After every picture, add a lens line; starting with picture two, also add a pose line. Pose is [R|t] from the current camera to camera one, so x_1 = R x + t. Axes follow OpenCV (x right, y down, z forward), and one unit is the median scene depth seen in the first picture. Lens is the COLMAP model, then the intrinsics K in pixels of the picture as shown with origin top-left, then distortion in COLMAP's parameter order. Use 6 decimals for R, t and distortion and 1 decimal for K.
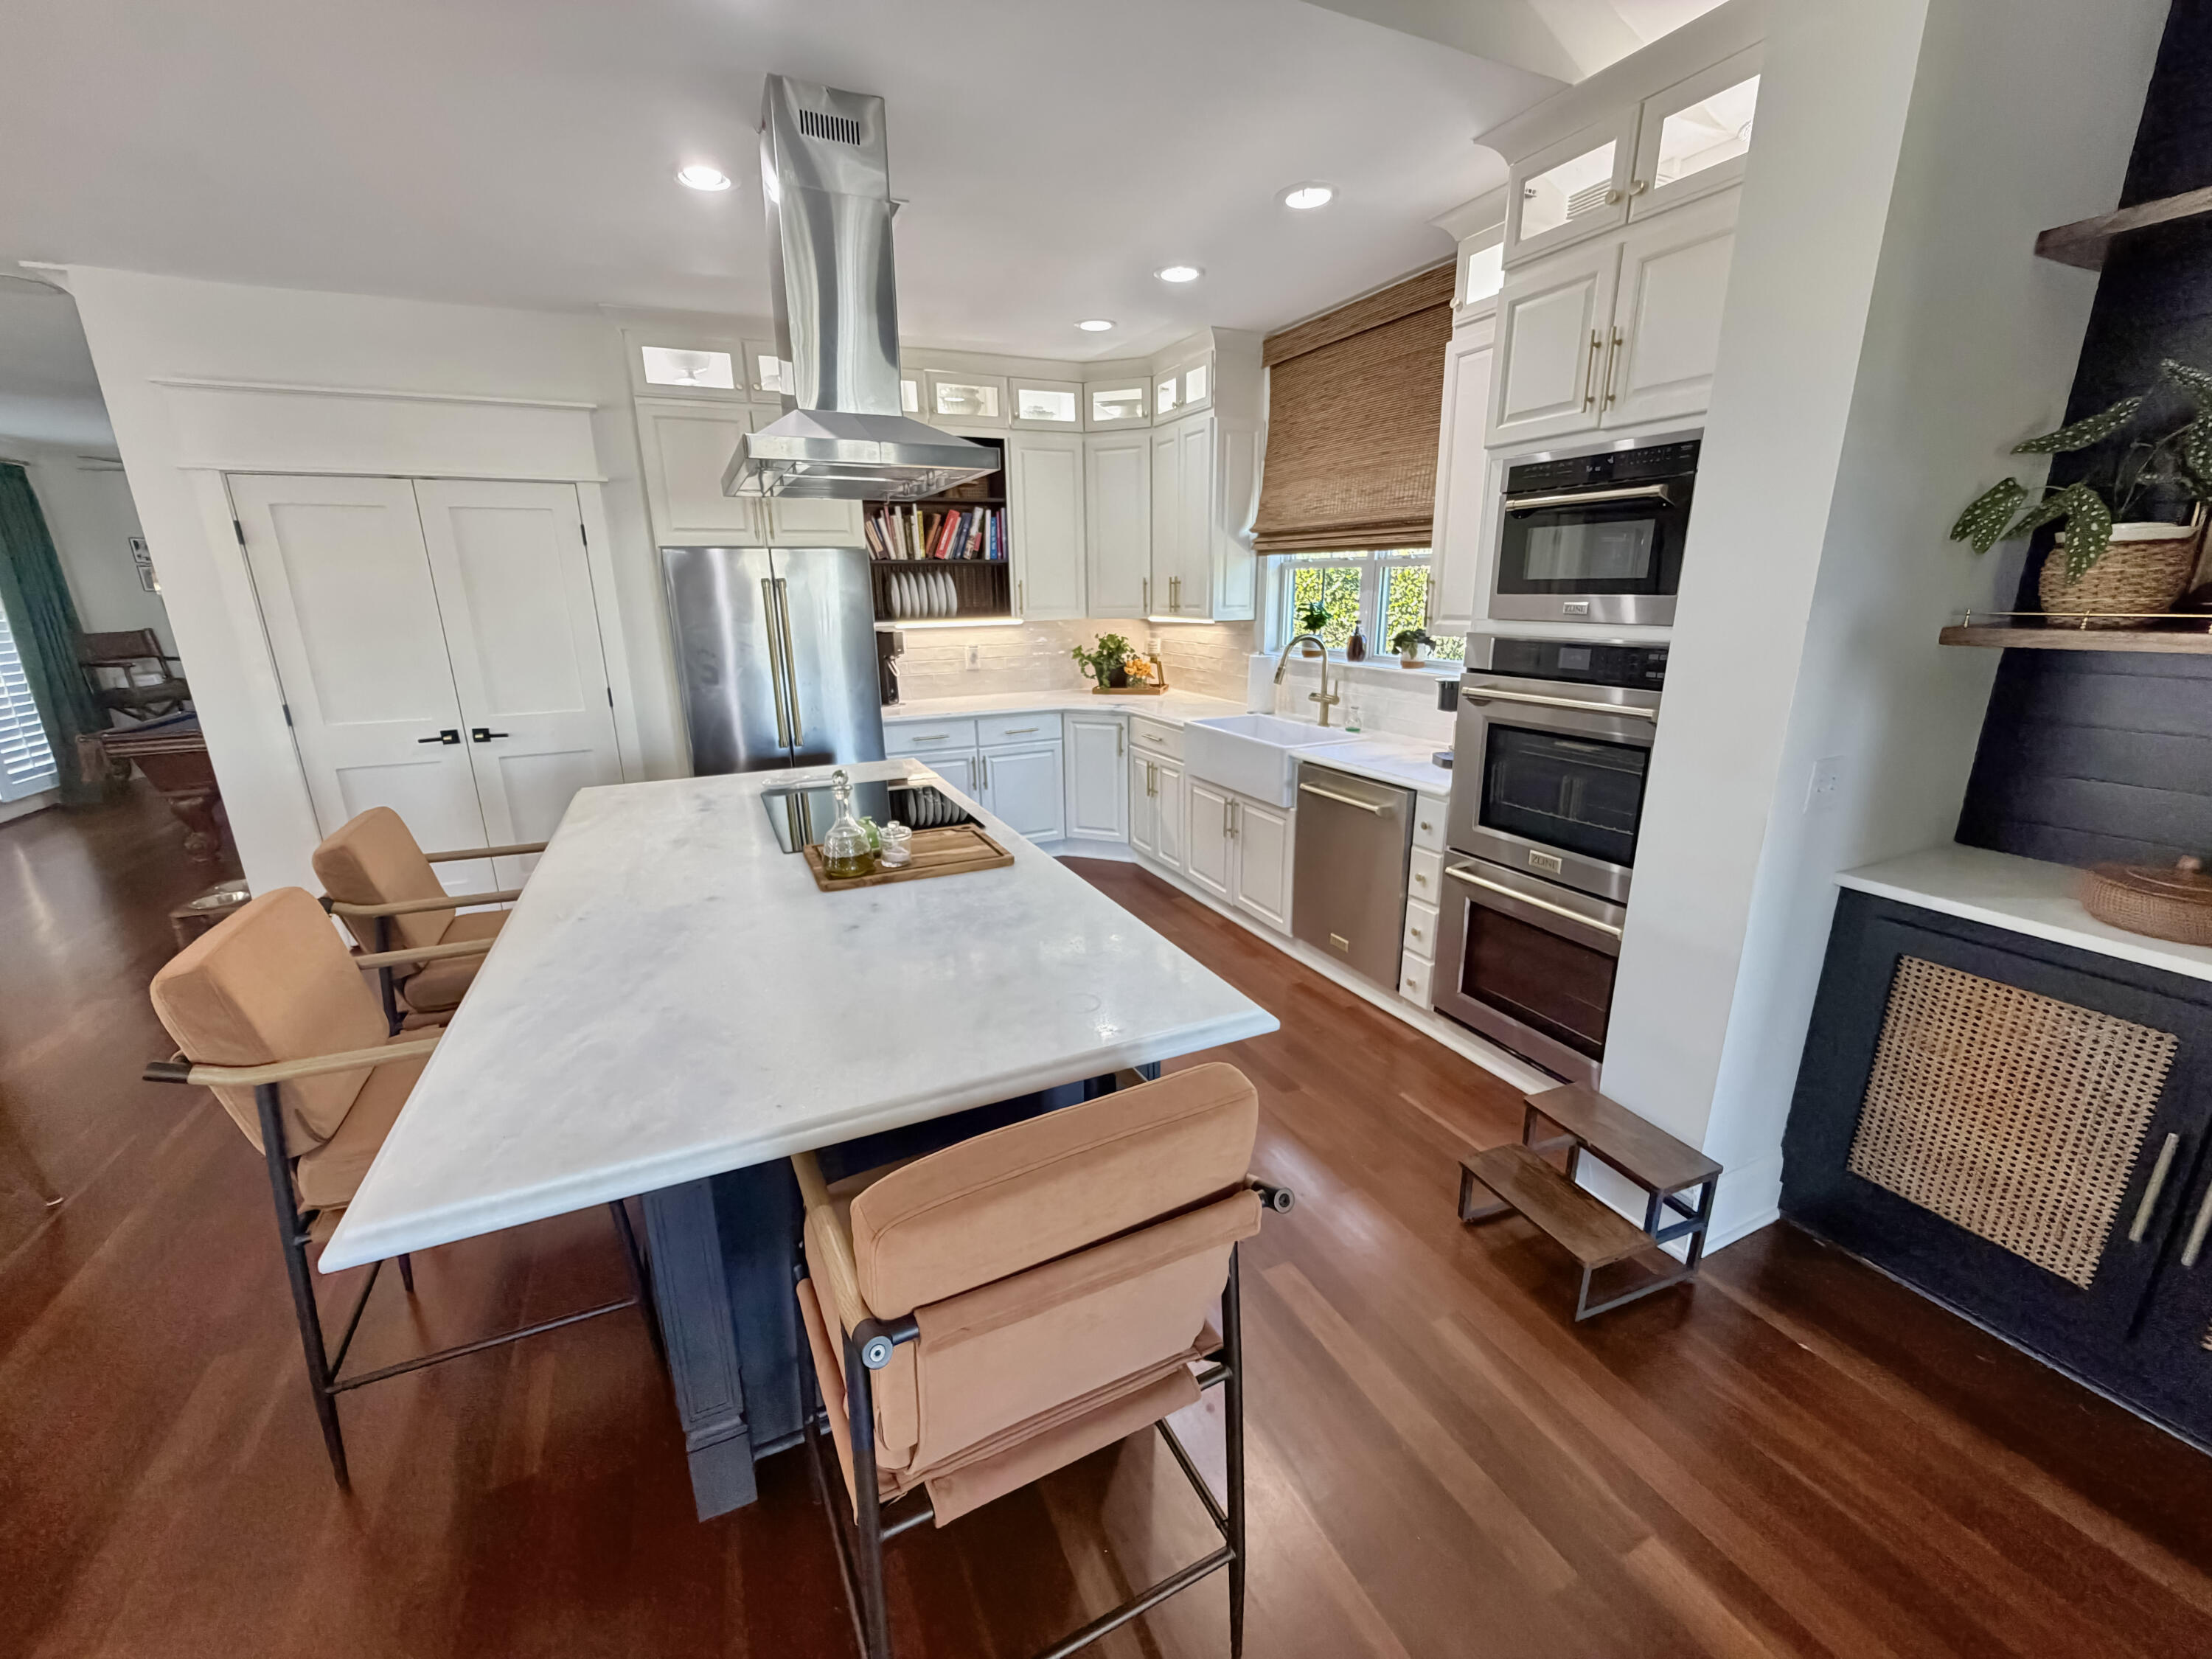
lens RADIAL K [[882.7, 0, 1101.6], [0, 882.7, 831.2], [0, 0, 1]] dist [-0.002708, 0.000474]
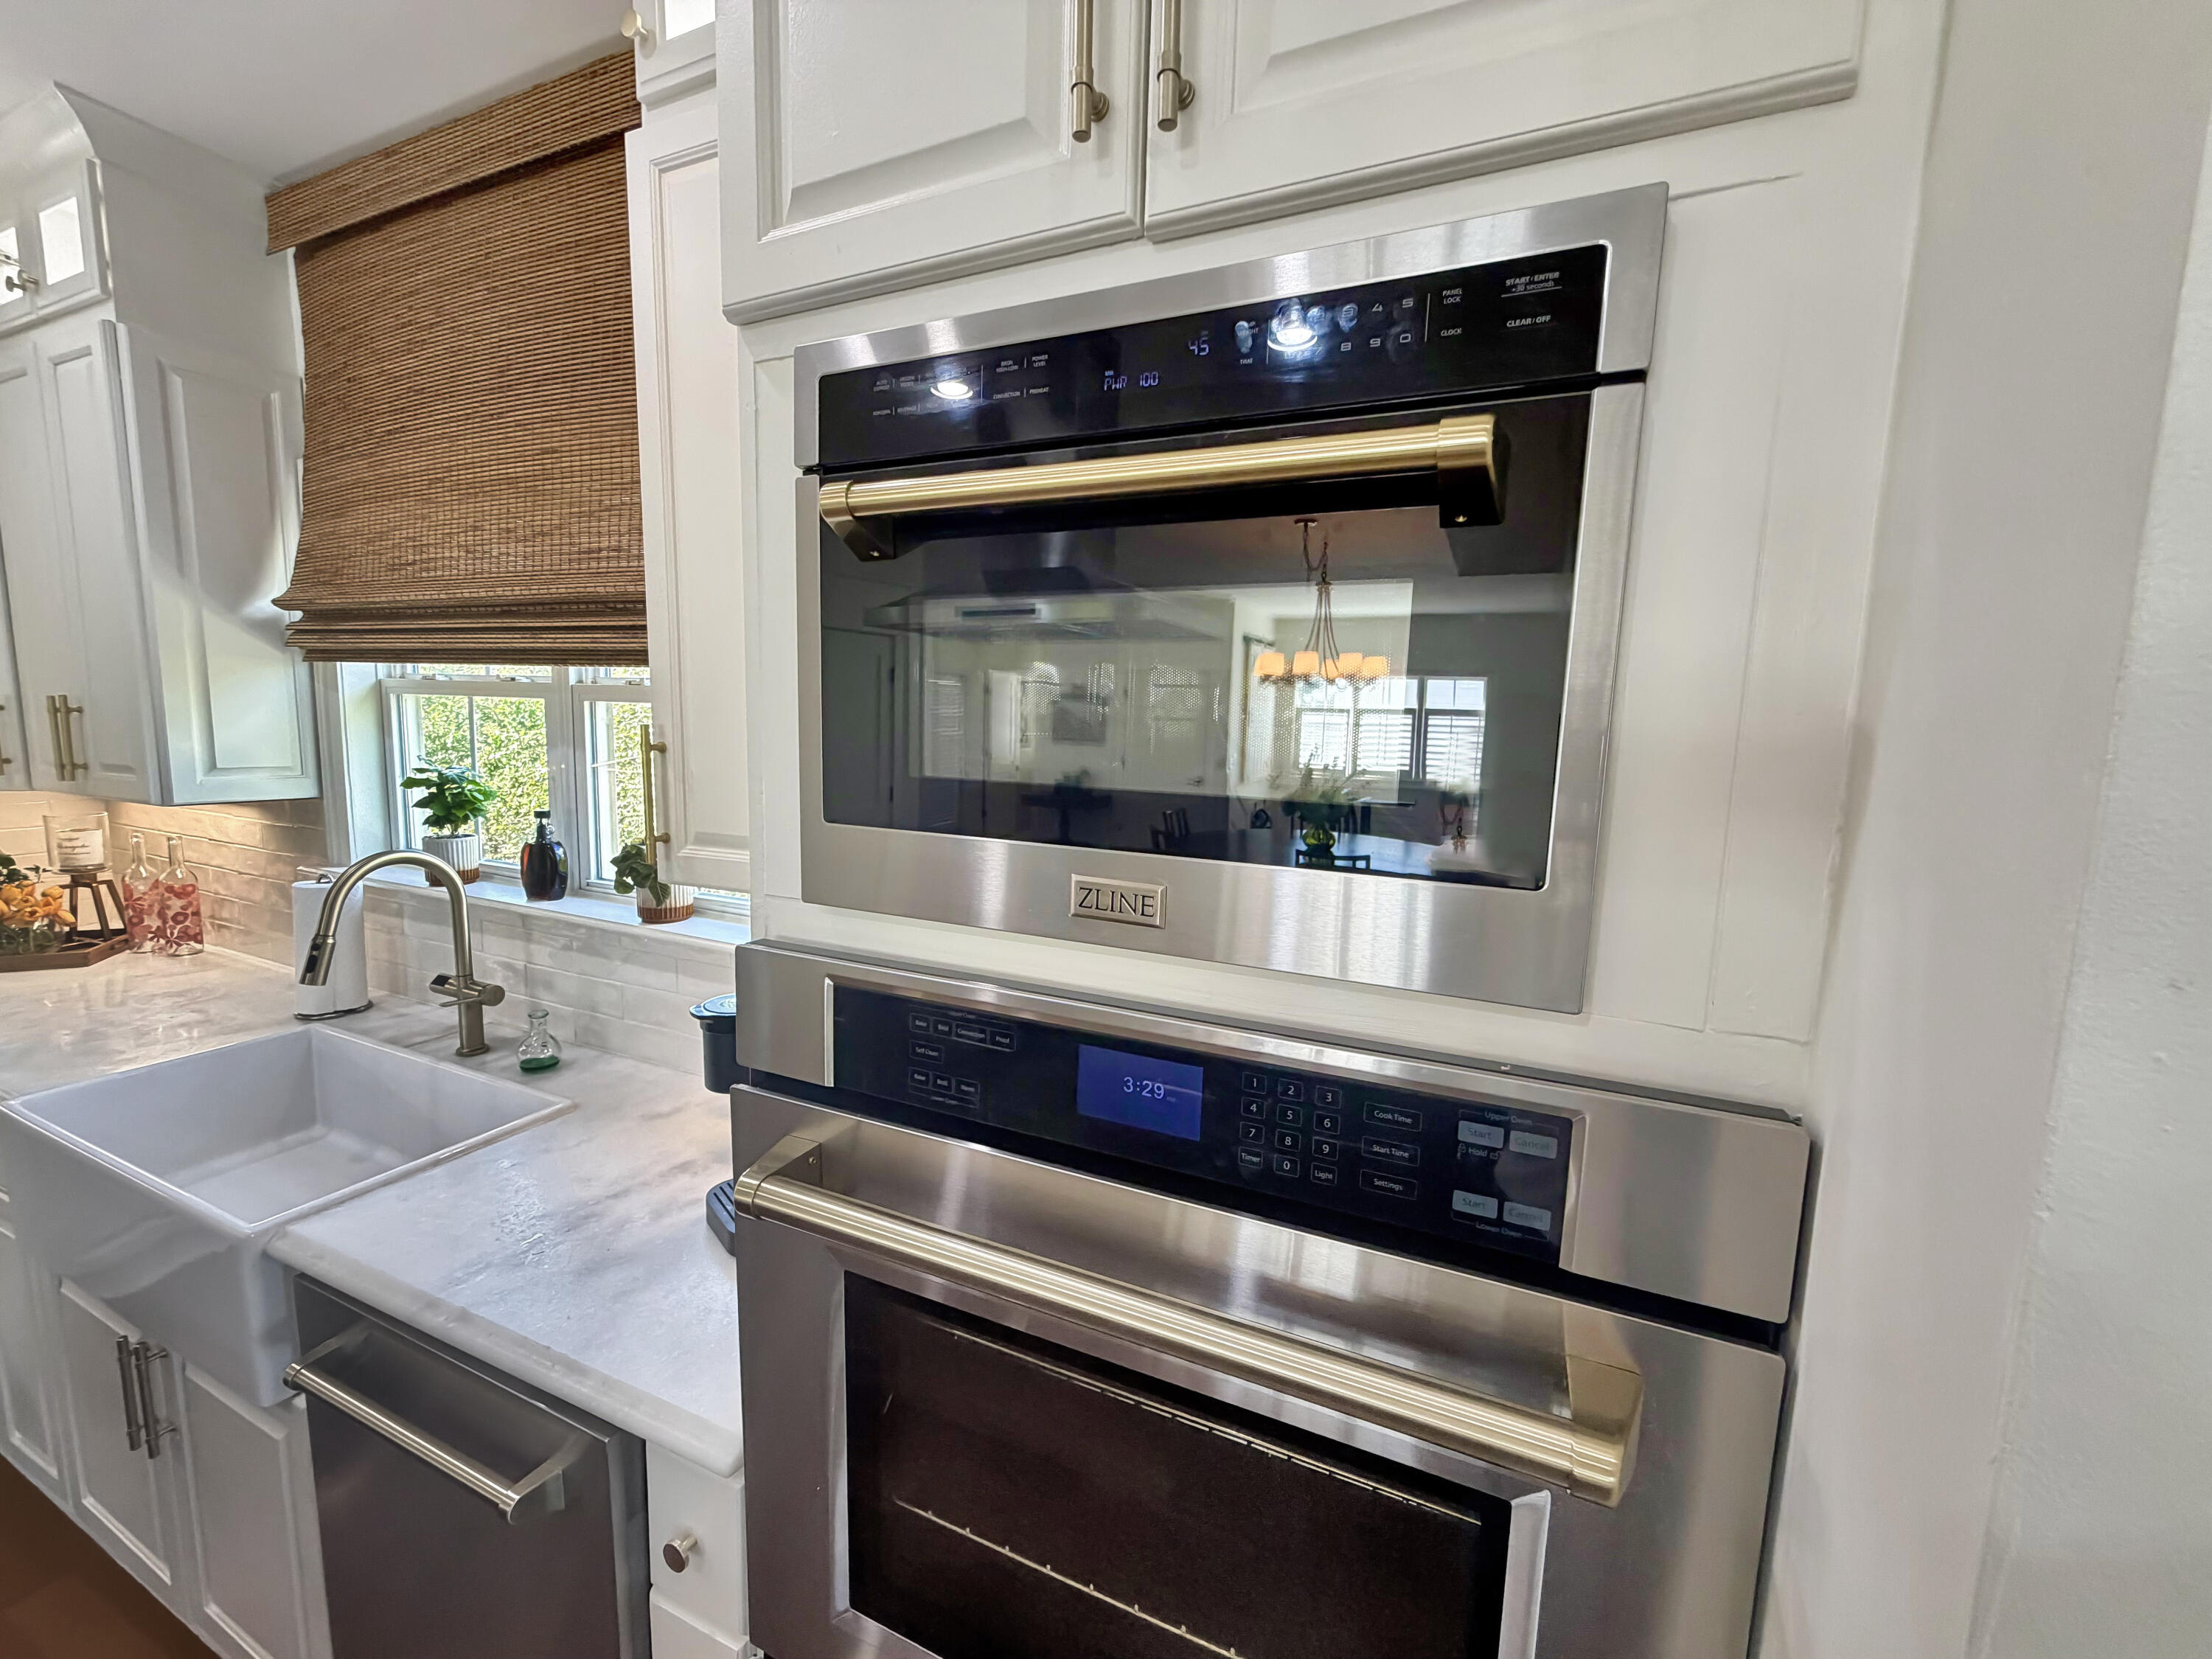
lens RADIAL K [[882.7, 0, 1102.0], [0, 882.7, 835.4], [0, 0, 1]] dist [-0.002708, 0.000474]
pose [[0.759510, -0.045650, 0.648892, 0.210846], [0.135255, 0.986815, -0.088889, -0.144275], [-0.636279, 0.155278, 0.755671, 0.463385]]
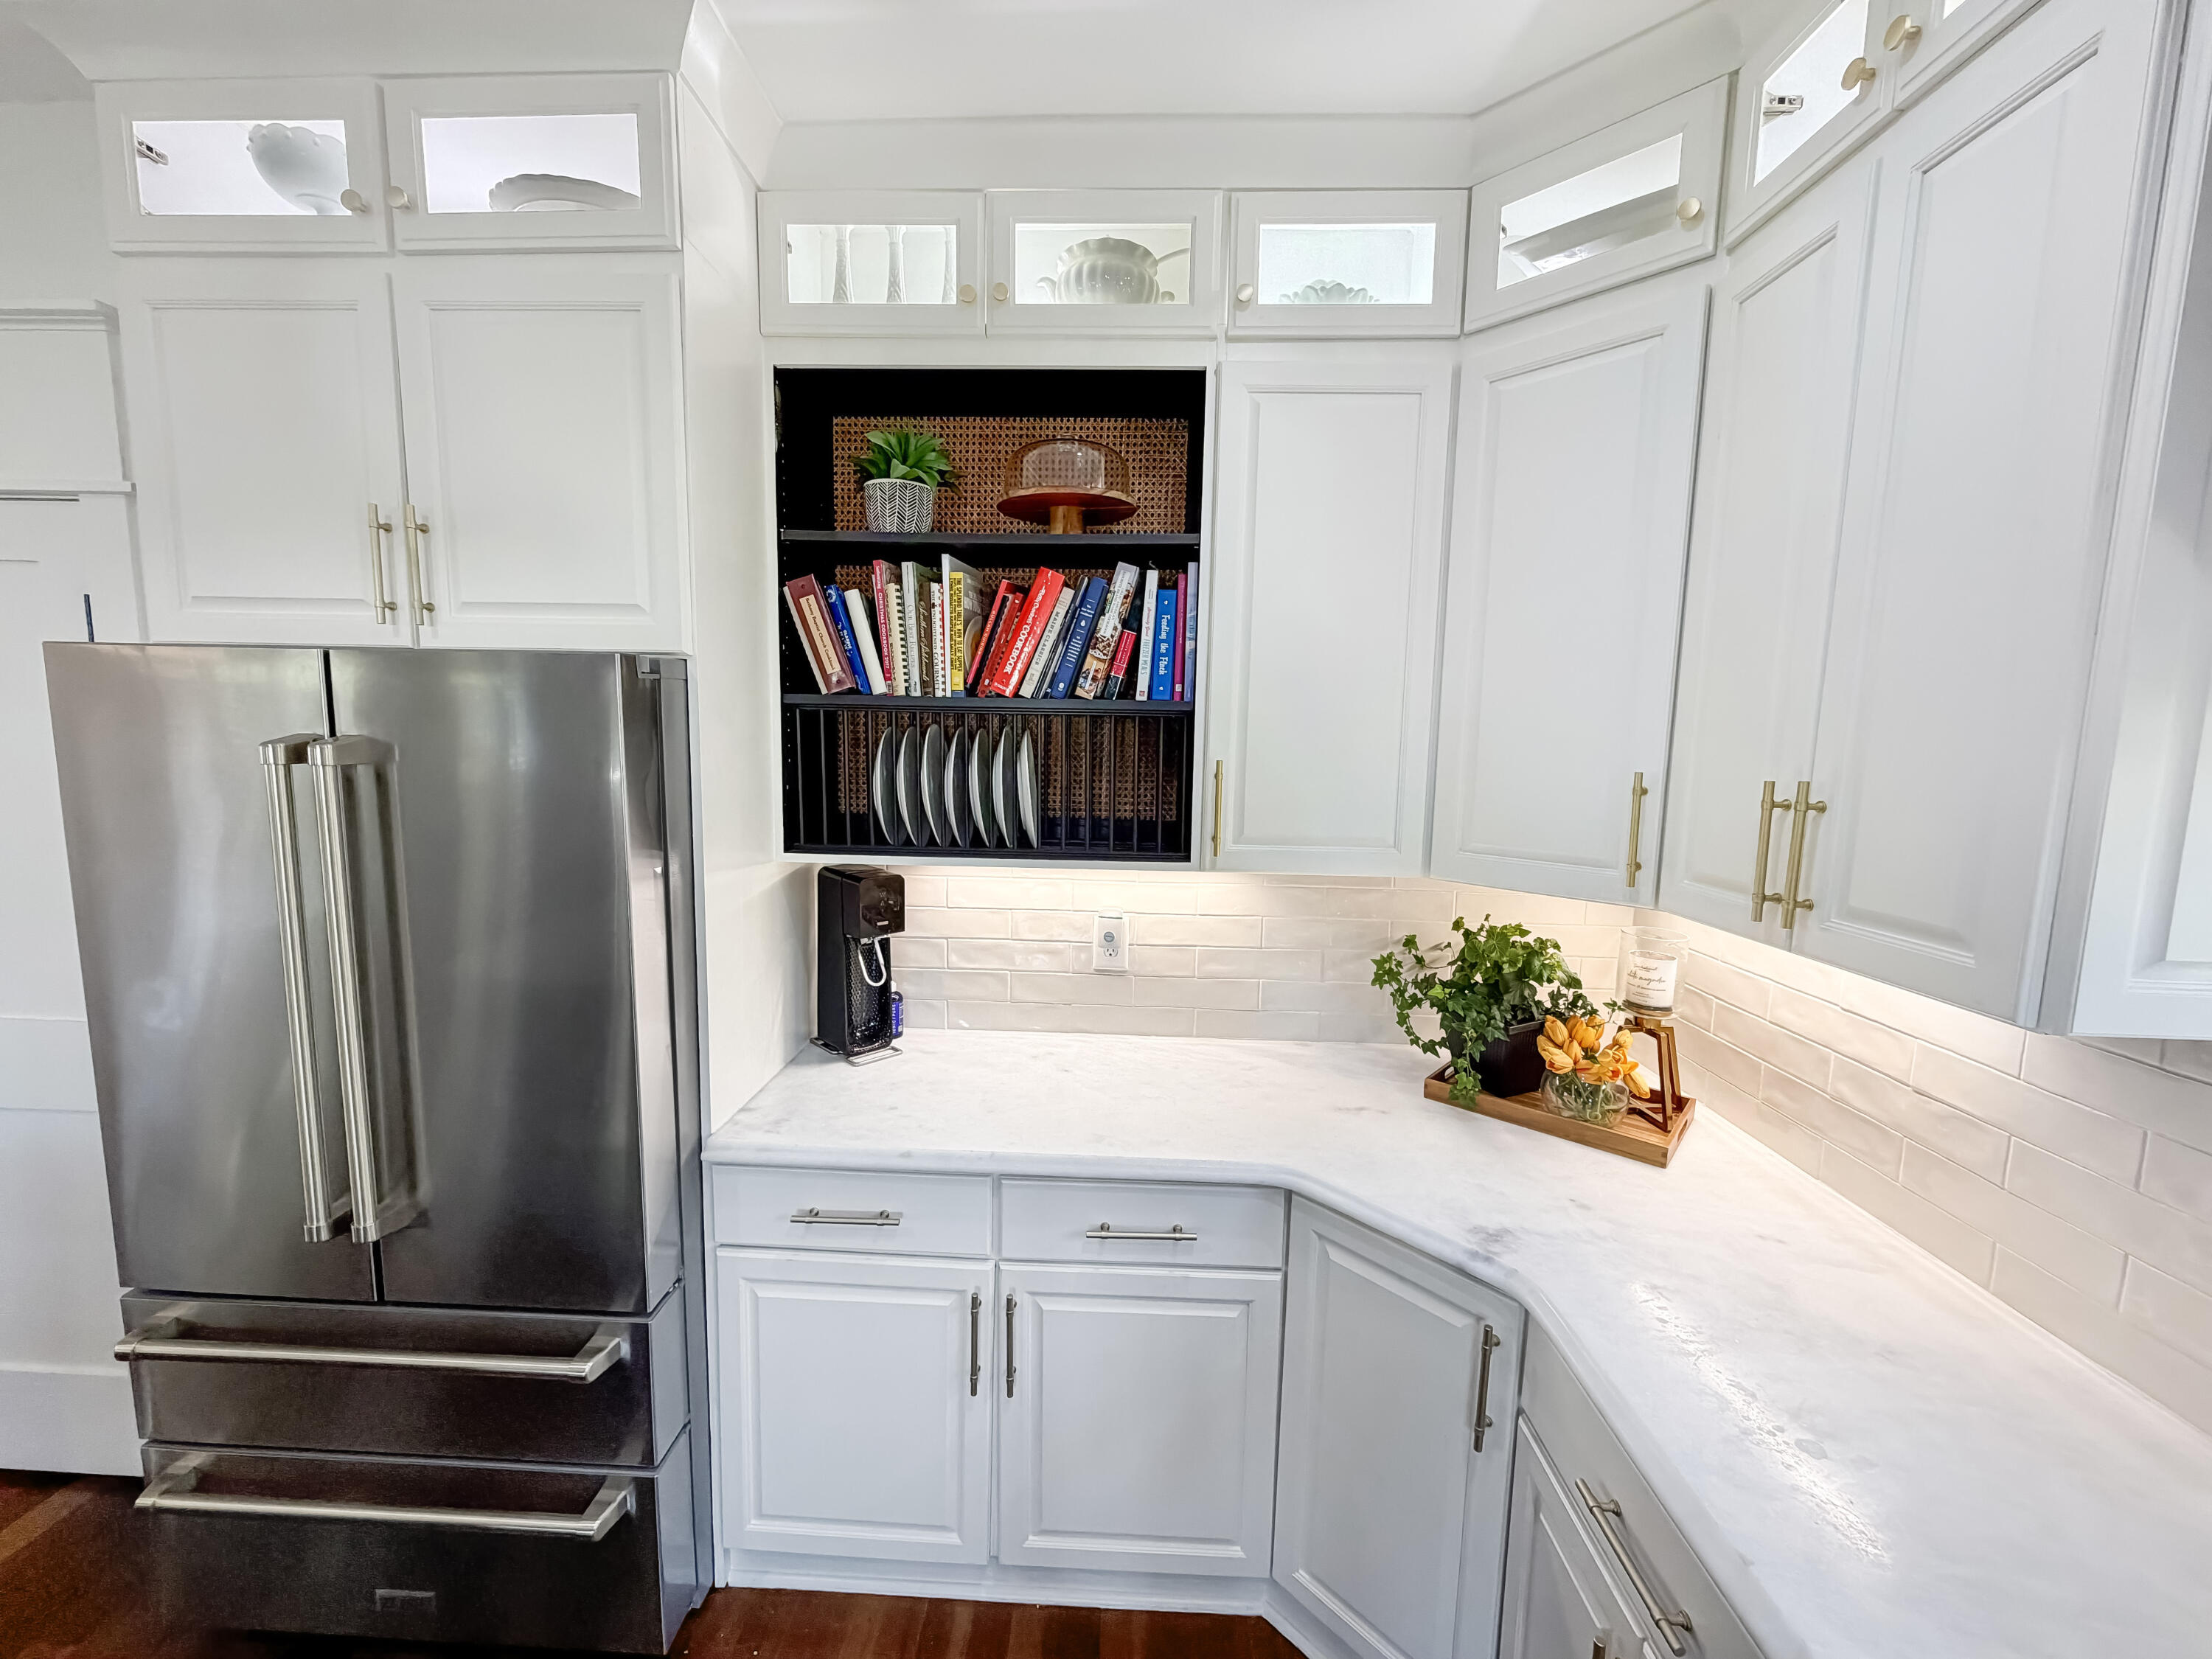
lens RADIAL K [[882.7, 0, 1095.1], [0, 882.7, 832.7], [0, 0, 1]] dist [-0.002708, 0.000474]
pose [[0.887851, 0.082966, -0.452589, 0.028216], [-0.154736, 0.980160, -0.123871, -0.253015], [0.433332, 0.180011, 0.883074, 0.832495]]
